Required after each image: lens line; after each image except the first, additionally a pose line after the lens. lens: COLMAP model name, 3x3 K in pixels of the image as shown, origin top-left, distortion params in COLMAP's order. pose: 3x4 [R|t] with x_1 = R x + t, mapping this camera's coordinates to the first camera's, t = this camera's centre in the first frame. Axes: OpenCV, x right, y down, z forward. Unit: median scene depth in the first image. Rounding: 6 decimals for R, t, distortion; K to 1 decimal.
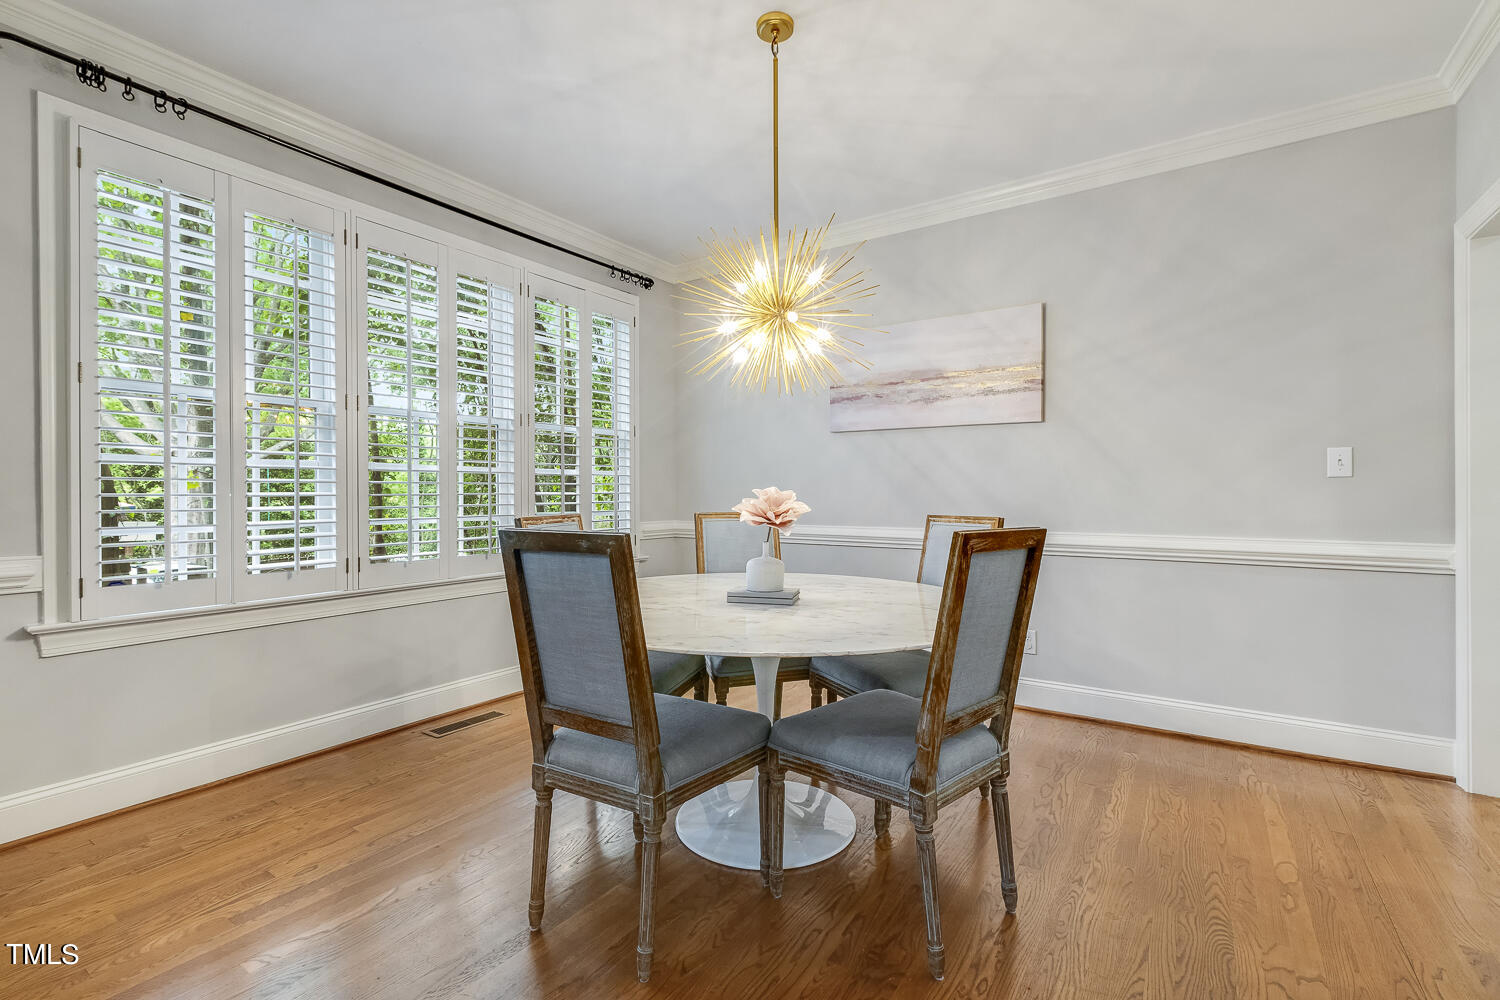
lens RADIAL K [[677.4, 0, 753.9], [0, 677.4, 496.8], [0, 0, 1]] dist [0.002529, -0.002438]
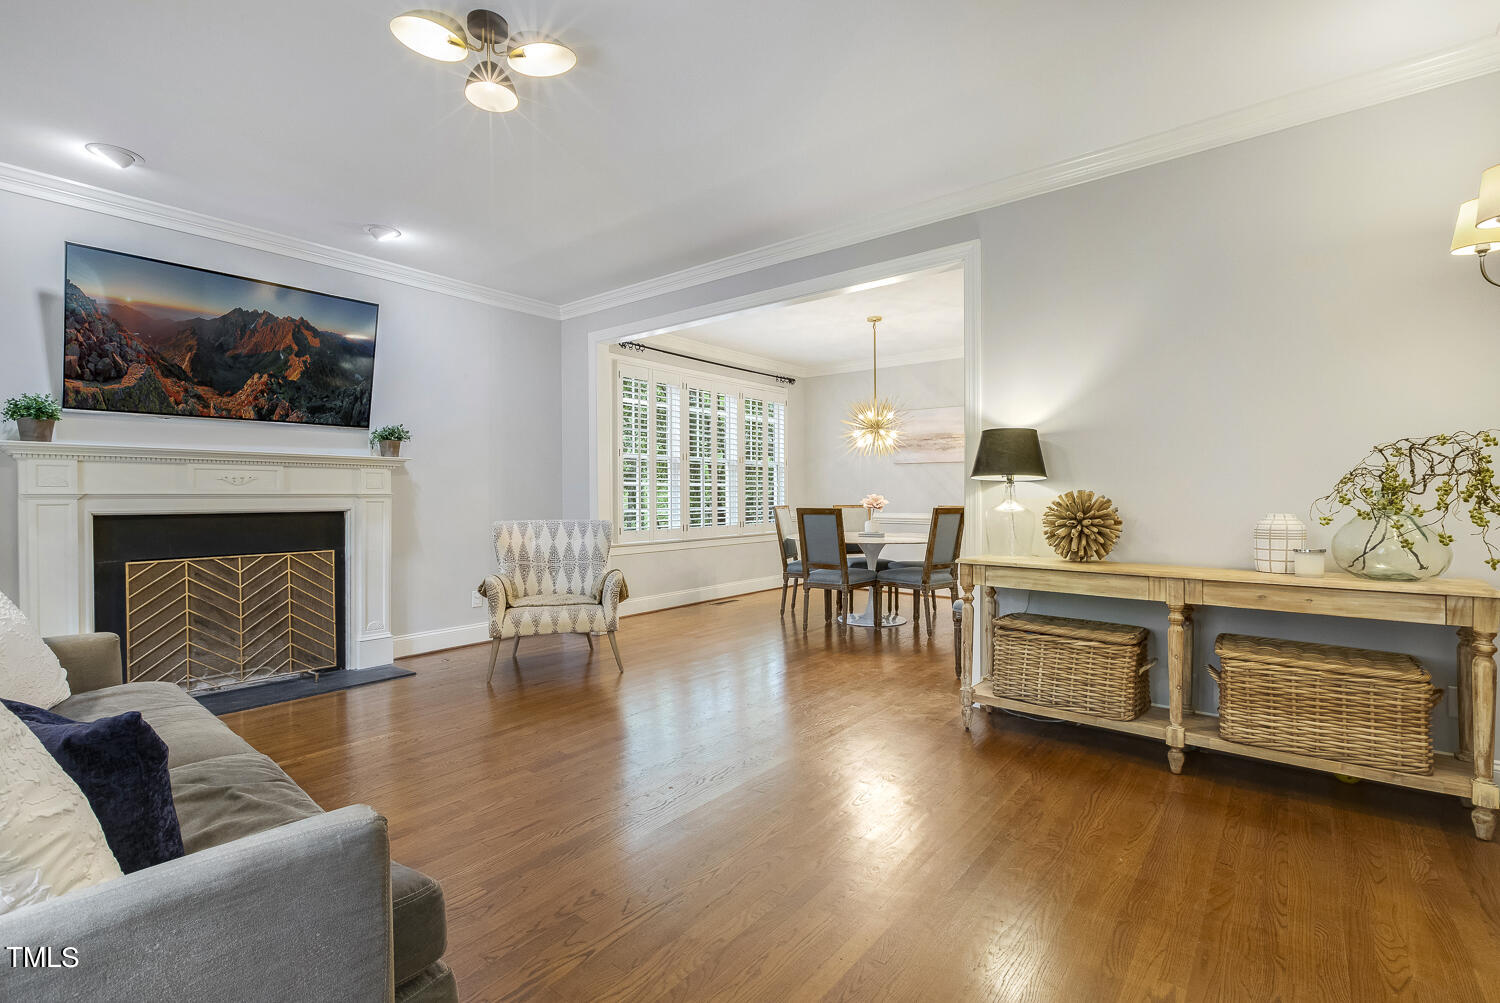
lens RADIAL K [[677.4, 0, 751.5], [0, 677.4, 497.0], [0, 0, 1]] dist [0.002529, -0.002438]
pose [[0.996589, -0.001311, -0.082512, -0.236146], [0.001102, 0.999996, -0.002586, 0.002300], [0.082515, 0.002486, 0.996587, -1.708144]]
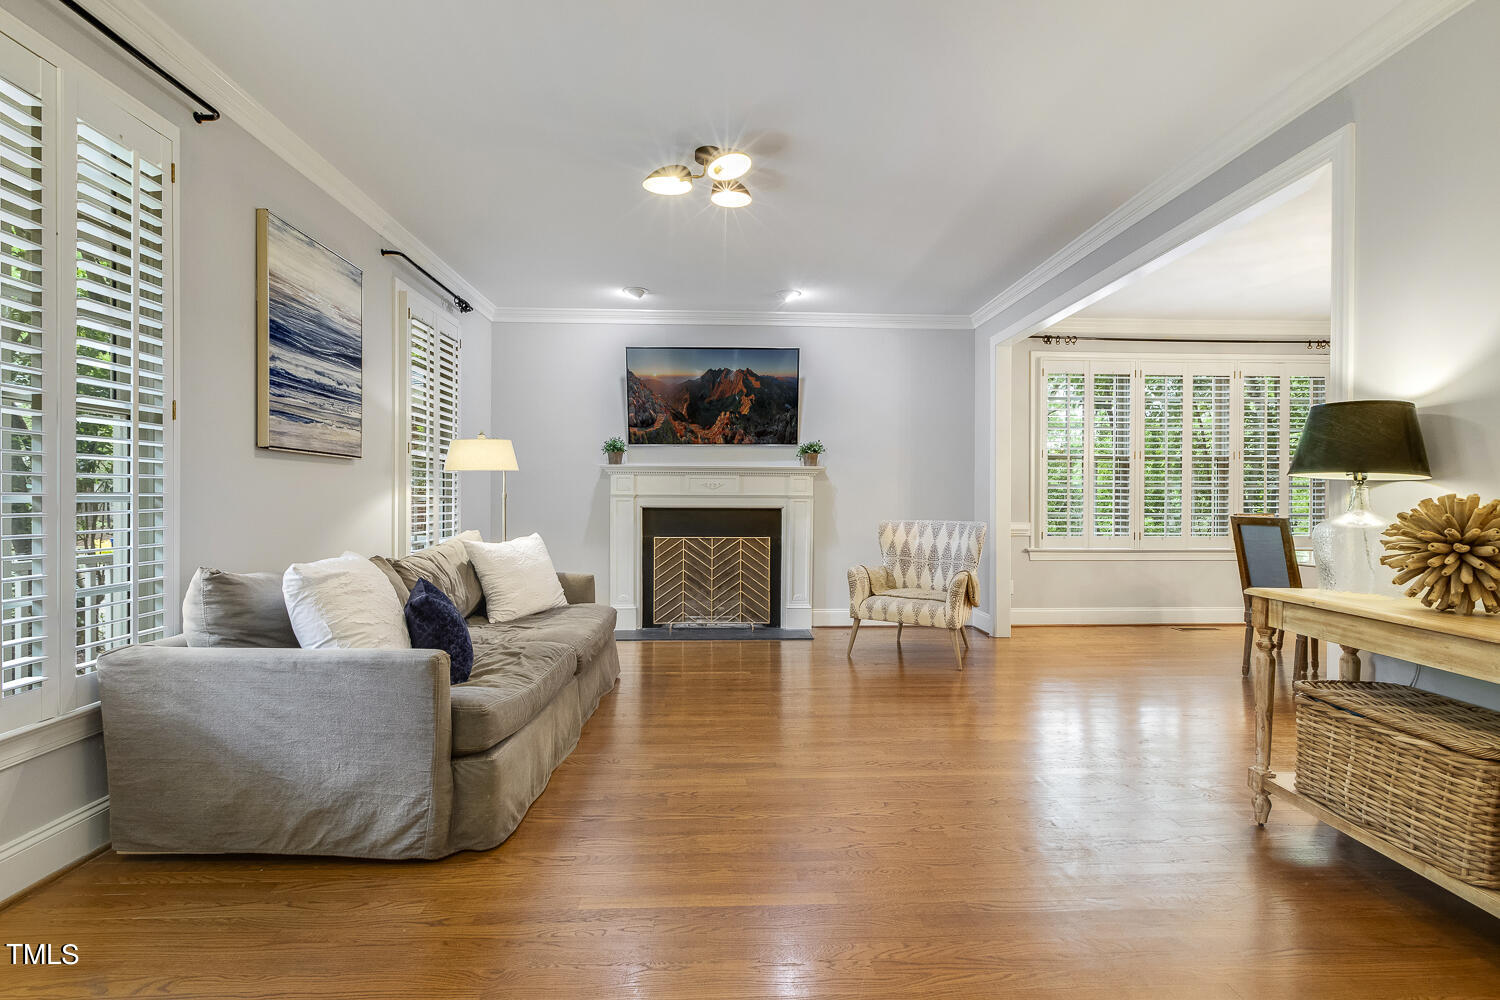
lens RADIAL K [[677.4, 0, 753.5], [0, 677.4, 499.6], [0, 0, 1]] dist [0.002529, -0.002438]
pose [[0.596774, 0.007839, -0.802371, 0.454798], [-0.009107, 0.999954, 0.002996, -0.003715], [0.802357, 0.005519, 0.596818, -1.484838]]
